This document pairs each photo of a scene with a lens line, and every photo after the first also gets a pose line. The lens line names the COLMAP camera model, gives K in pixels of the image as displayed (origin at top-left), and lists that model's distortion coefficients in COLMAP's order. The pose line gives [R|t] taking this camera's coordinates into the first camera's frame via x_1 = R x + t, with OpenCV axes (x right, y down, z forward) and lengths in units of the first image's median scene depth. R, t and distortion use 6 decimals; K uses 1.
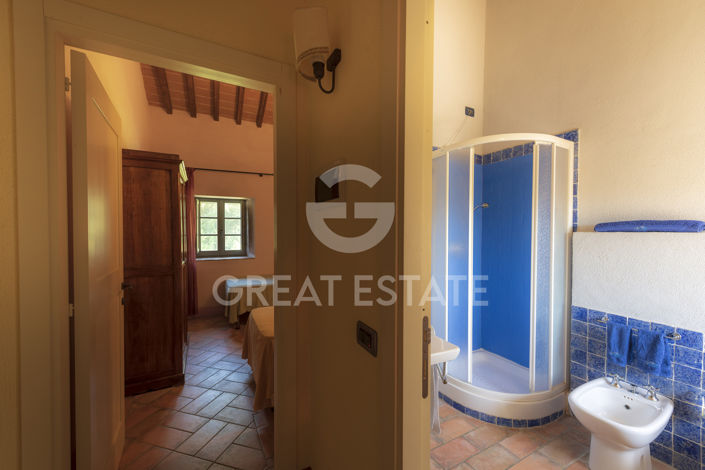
lens RADIAL K [[277.6, 0, 352.8], [0, 277.6, 238.6], [0, 0, 1]] dist [0.001548, 0.000173]
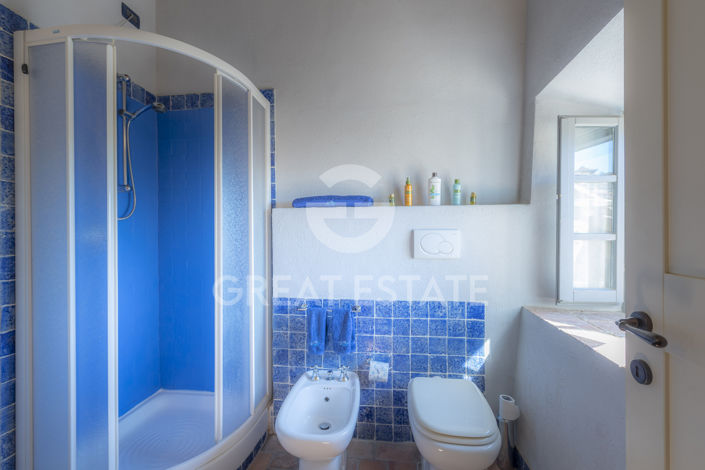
lens RADIAL K [[277.6, 0, 352.3], [0, 277.6, 240.2], [0, 0, 1]] dist [0.001548, 0.000173]
pose [[0.555998, -0.003296, 0.831177, 0.265401], [0.026133, 0.999567, -0.013518, 0.098768], [-0.830773, 0.029237, 0.555844, 0.384617]]
